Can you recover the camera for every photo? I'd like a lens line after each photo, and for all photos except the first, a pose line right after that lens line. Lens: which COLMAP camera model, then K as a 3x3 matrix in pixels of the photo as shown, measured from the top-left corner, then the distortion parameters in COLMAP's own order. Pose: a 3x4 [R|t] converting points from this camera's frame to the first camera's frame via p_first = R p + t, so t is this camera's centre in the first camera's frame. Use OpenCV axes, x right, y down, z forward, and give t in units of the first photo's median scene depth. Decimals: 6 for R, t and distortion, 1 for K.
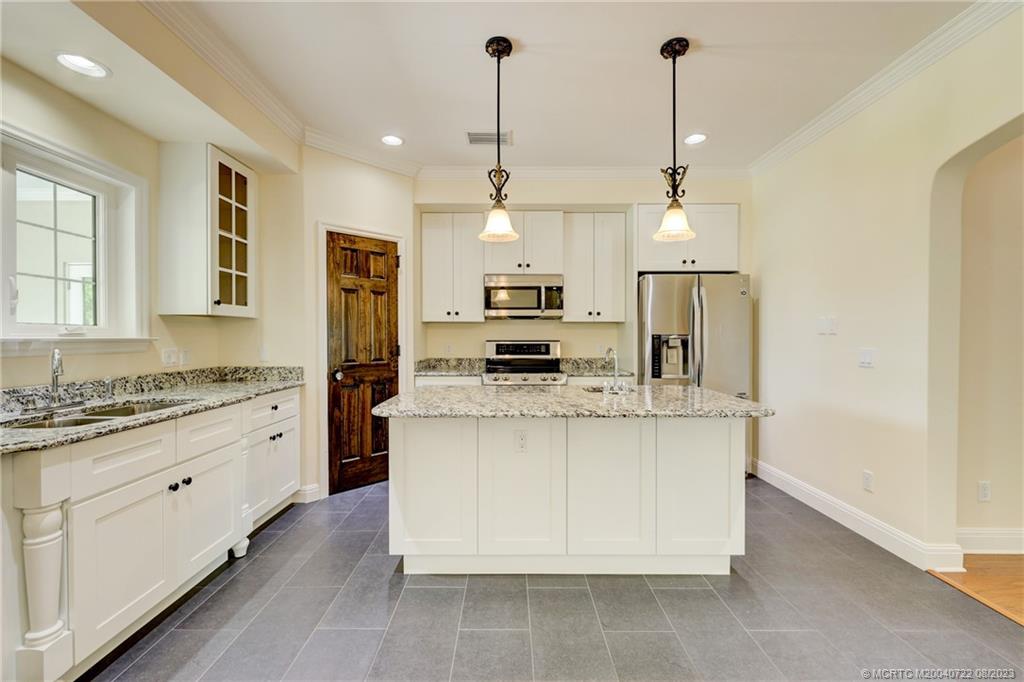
lens RADIAL K [[427.0, 0, 509.6], [0, 427.0, 340.2], [0, 0, 1]] dist [0.000038, -0.000520]
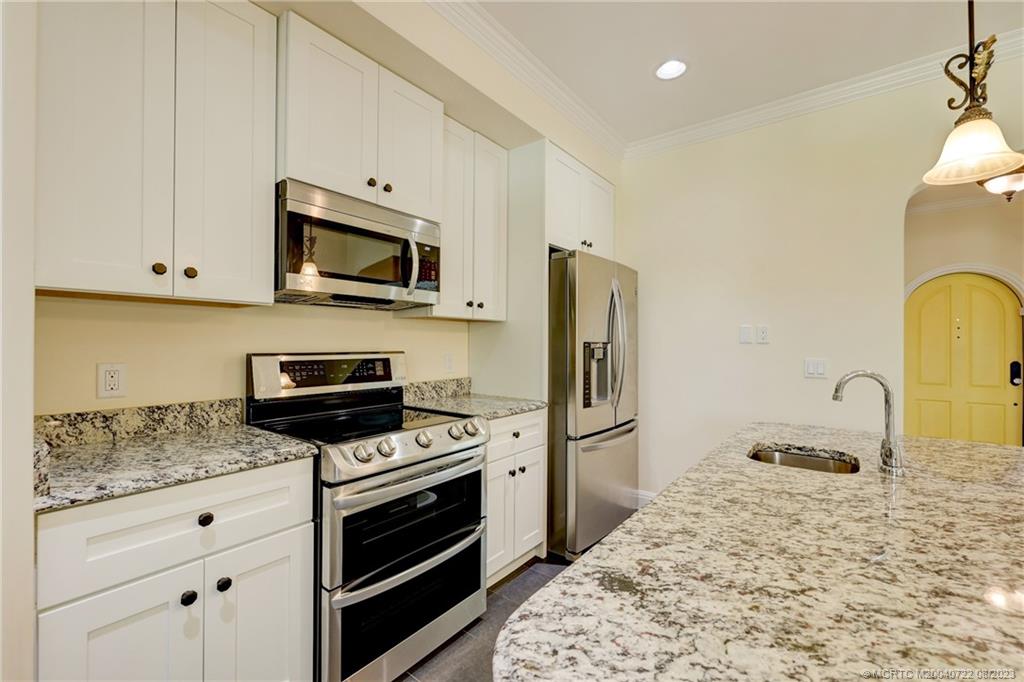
lens RADIAL K [[427.0, 0, 507.4], [0, 427.0, 340.3], [0, 0, 1]] dist [0.000038, -0.000520]
pose [[0.616029, 0.008397, 0.787679, -0.296042], [-0.000273, 0.999945, -0.010446, -0.010058], [-0.787723, 0.006220, 0.615998, 0.780941]]
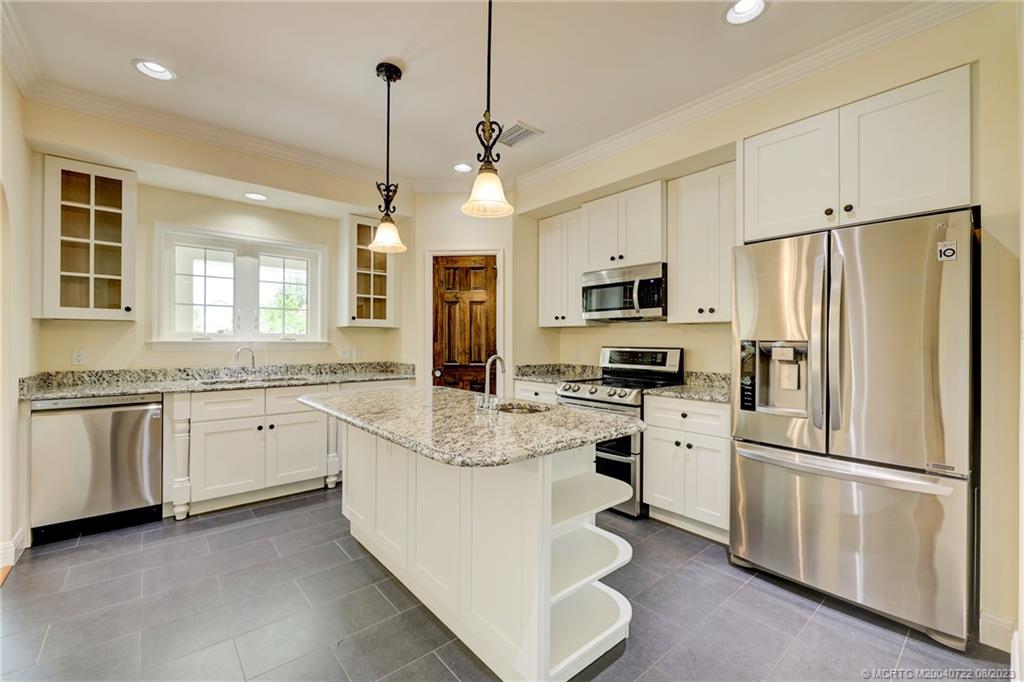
lens RADIAL K [[427.0, 0, 509.4], [0, 427.0, 339.5], [0, 0, 1]] dist [0.000038, -0.000520]
pose [[0.646879, 0.001444, -0.762591, 0.677706], [-0.011884, 0.999896, -0.008187, -0.005908], [0.762500, 0.014359, 0.646829, 0.373396]]
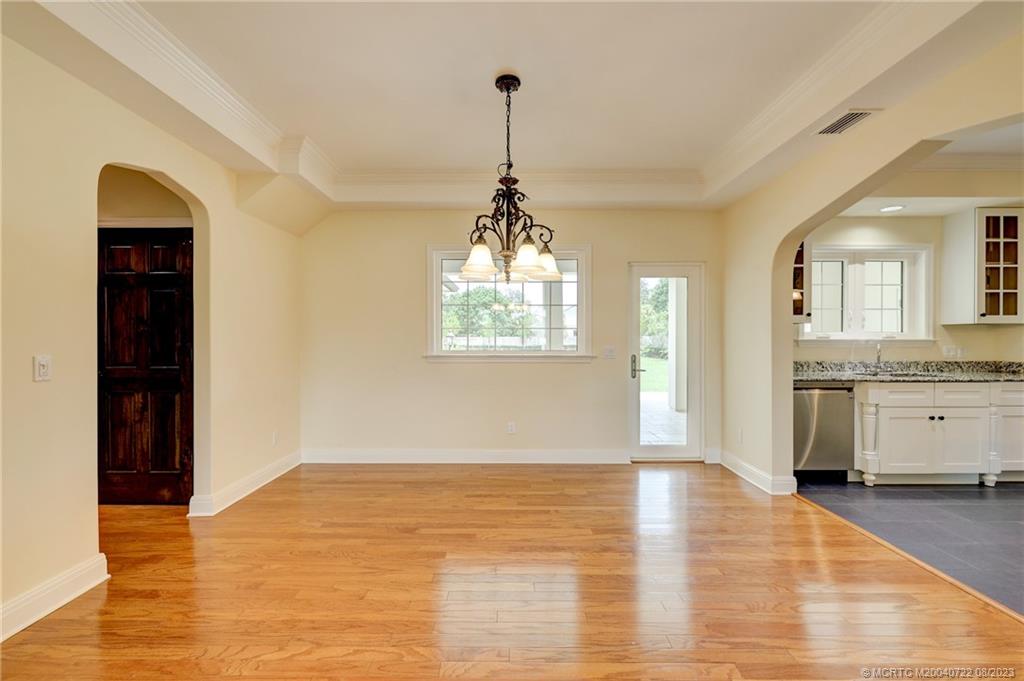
lens RADIAL K [[427.0, 0, 507.9], [0, 427.0, 339.3], [0, 0, 1]] dist [0.000038, -0.000520]
pose [[-0.001189, 0.003415, -0.999993, 0.637363], [-0.008701, 0.999956, 0.003425, 0.002838], [0.999961, 0.008705, -0.001159, -0.507459]]
